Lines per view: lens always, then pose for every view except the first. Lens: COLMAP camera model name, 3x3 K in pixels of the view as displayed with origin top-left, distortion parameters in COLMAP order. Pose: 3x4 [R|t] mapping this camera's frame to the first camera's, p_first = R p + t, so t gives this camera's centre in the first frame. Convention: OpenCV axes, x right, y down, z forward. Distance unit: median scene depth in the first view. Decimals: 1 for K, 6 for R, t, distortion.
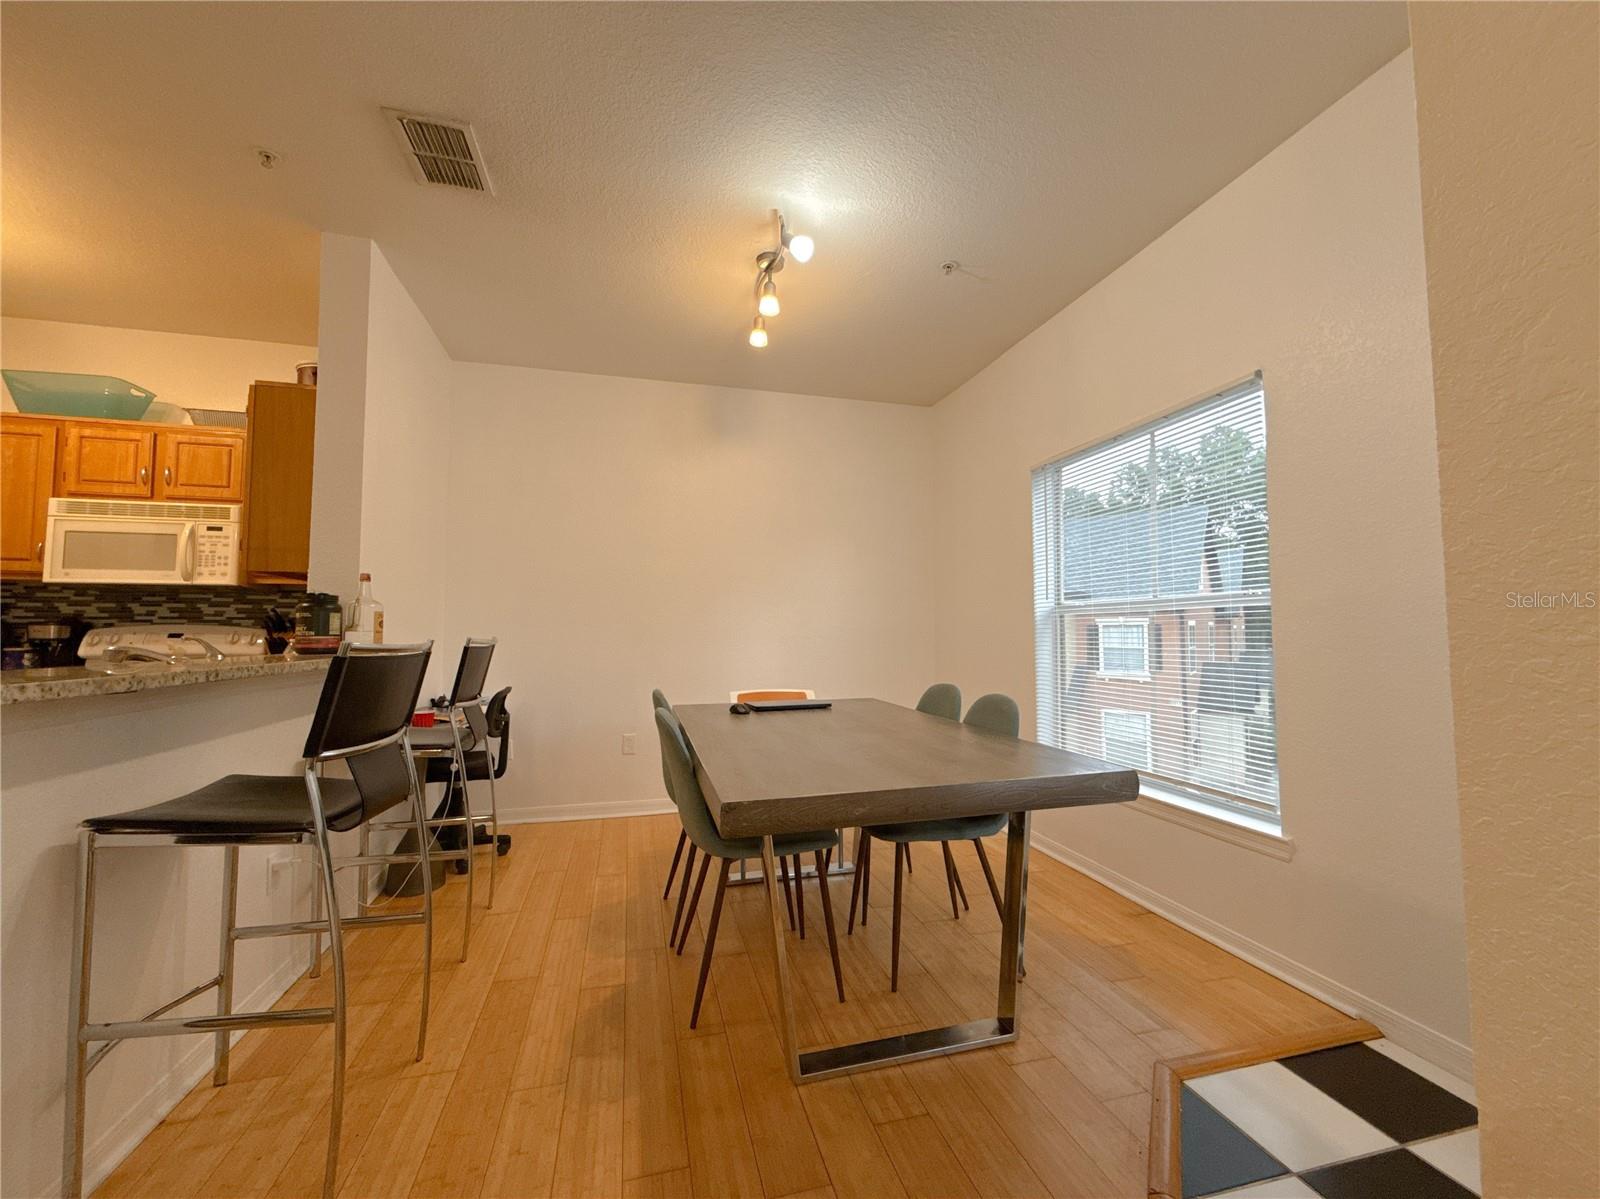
lens RADIAL K [[641.5, 0, 800.1], [0, 641.5, 597.2], [0, 0, 1]] dist [-0.001747, 0.000082]
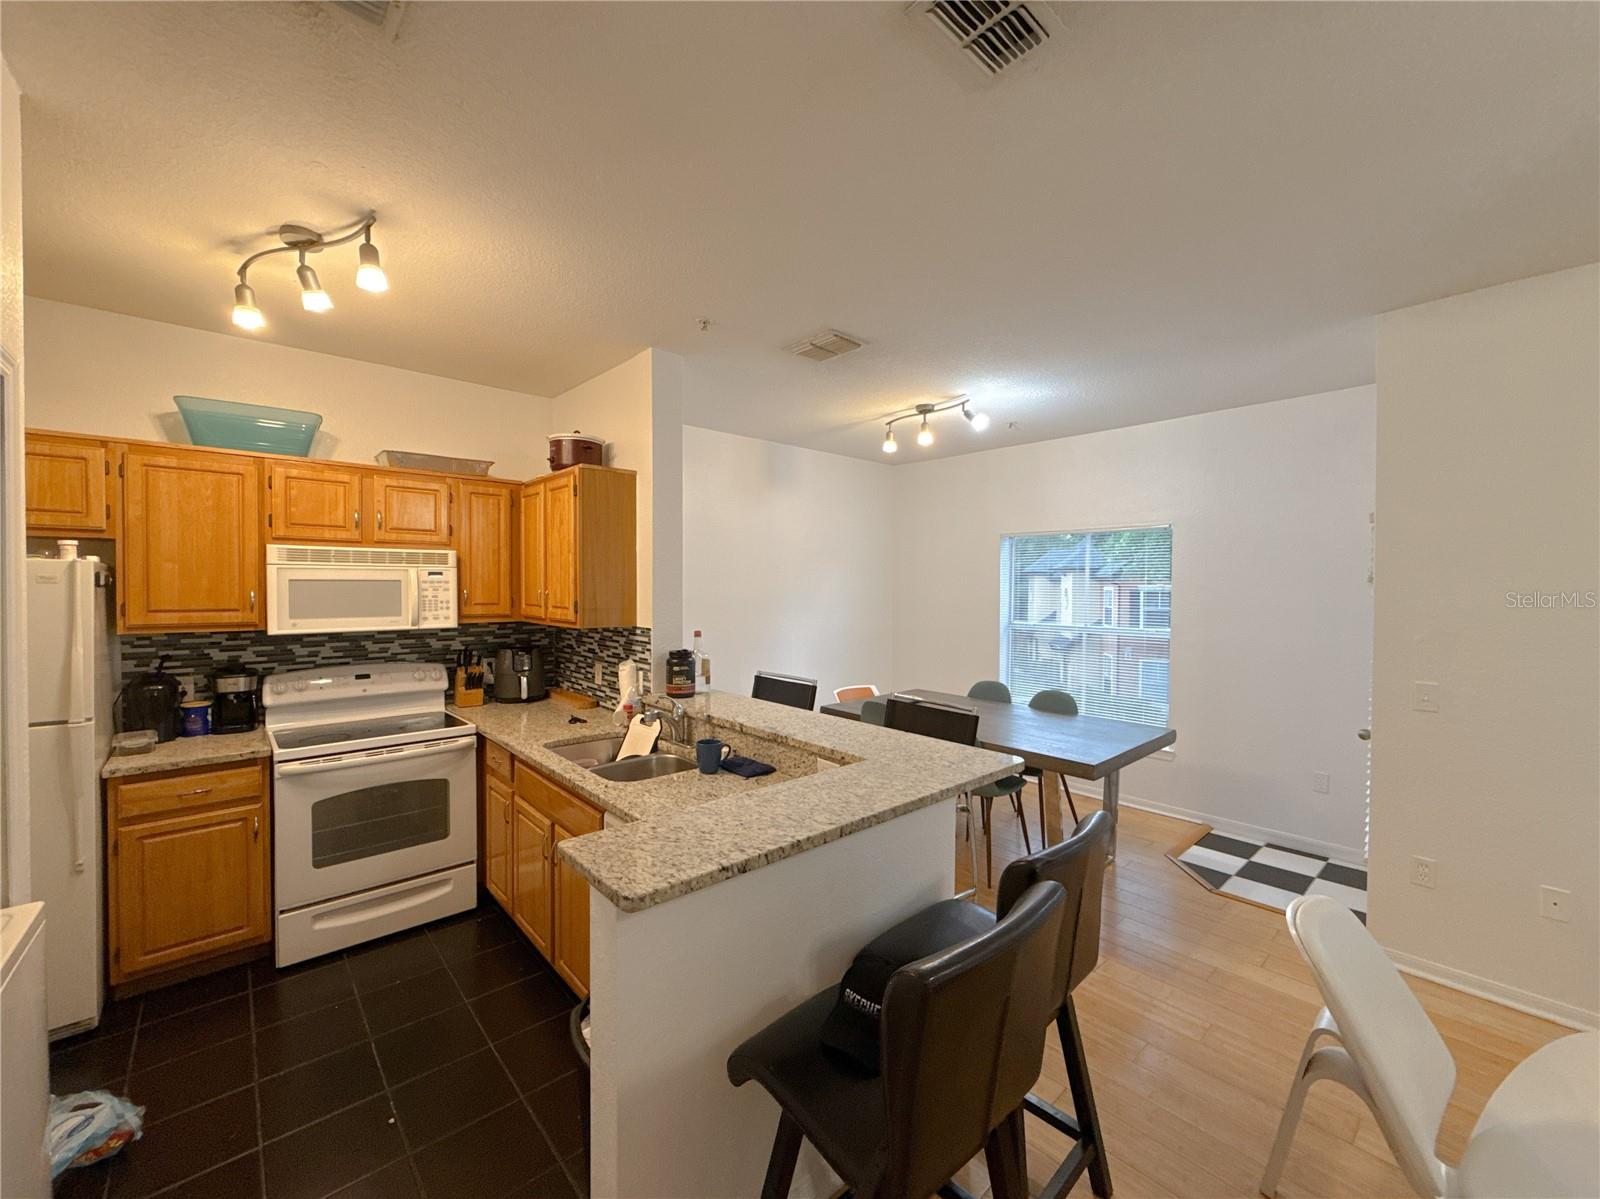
lens RADIAL K [[644.7, 0, 802.6], [0, 644.7, 597.2], [0, 0, 1]] dist [-0.001821, -0.000285]
pose [[0.888974, -0.005210, 0.457928, -0.868651], [-0.030691, 0.997009, 0.070925, -0.162601], [-0.456928, -0.077105, 0.886156, -0.195859]]
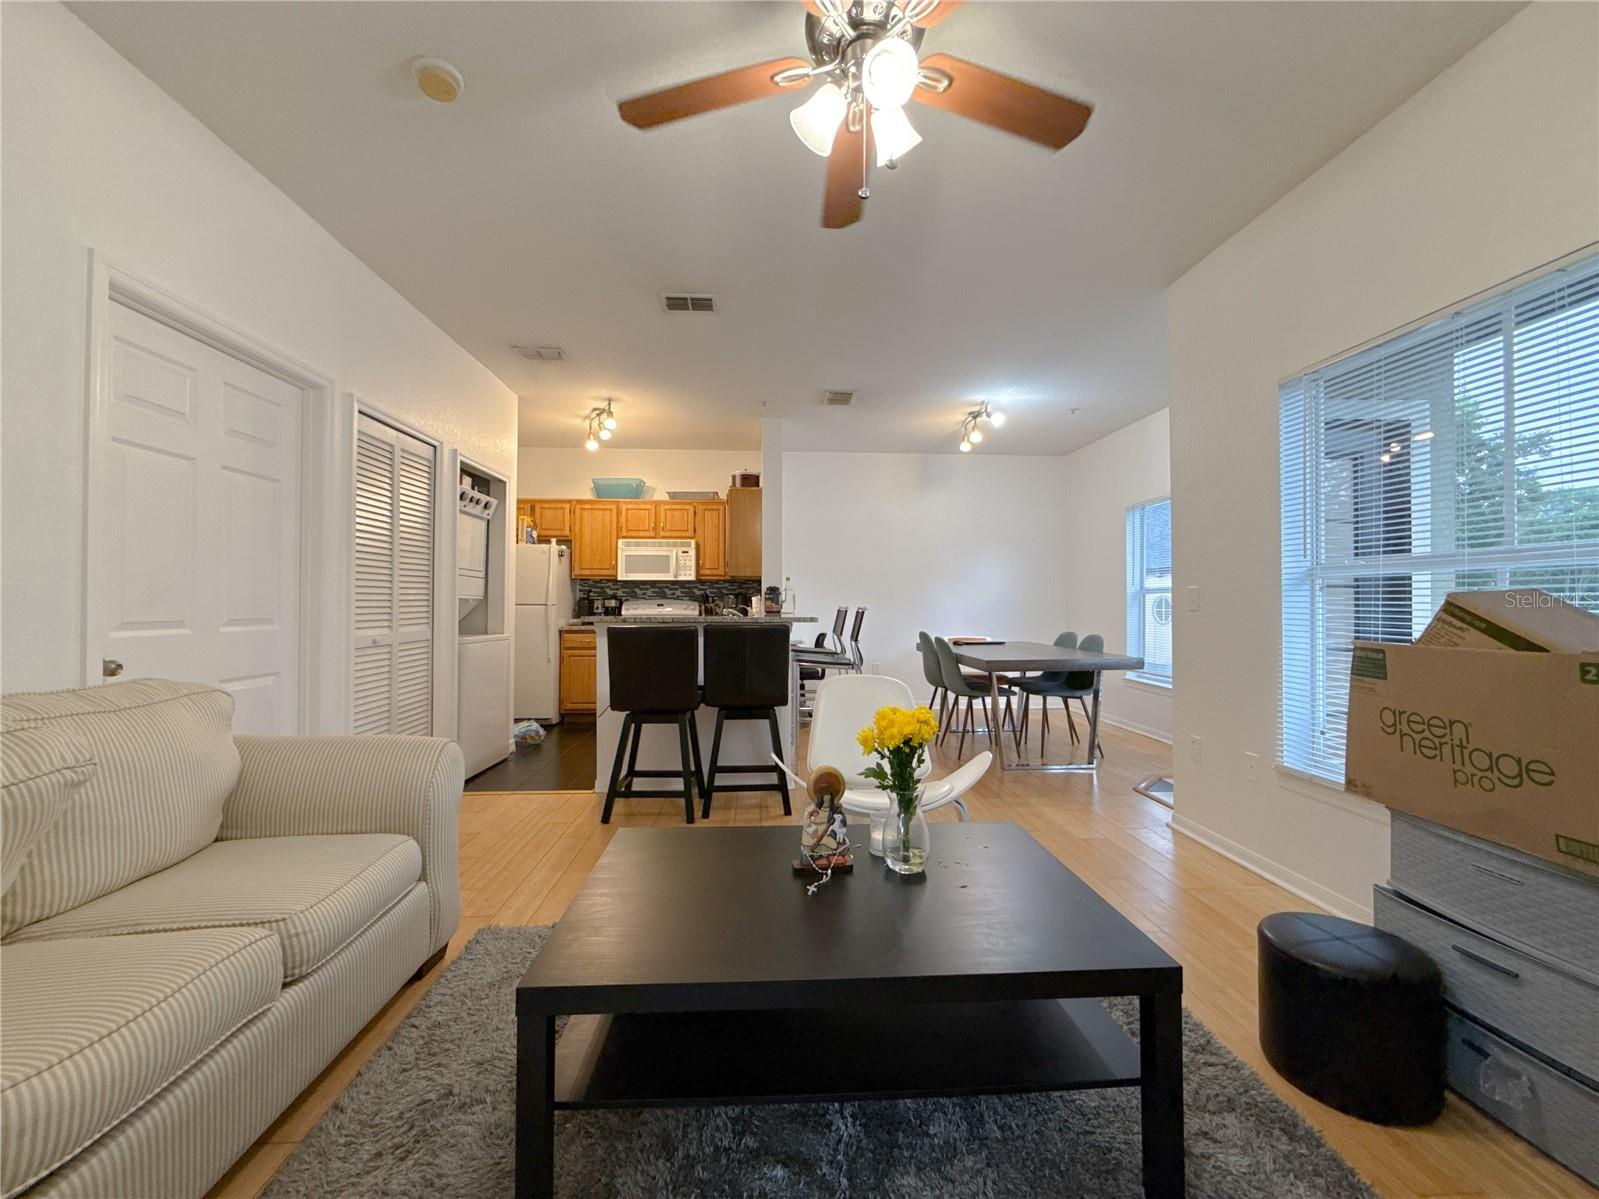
lens RADIAL K [[641.1, 0, 799.6], [0, 641.1, 597.2], [0, 0, 1]] dist [-0.001747, 0.000082]
pose [[0.980705, -0.001022, -0.195491, -0.168734], [0.009975, 0.998945, 0.044821, -0.052748], [0.195239, -0.045906, 0.979681, -0.915652]]
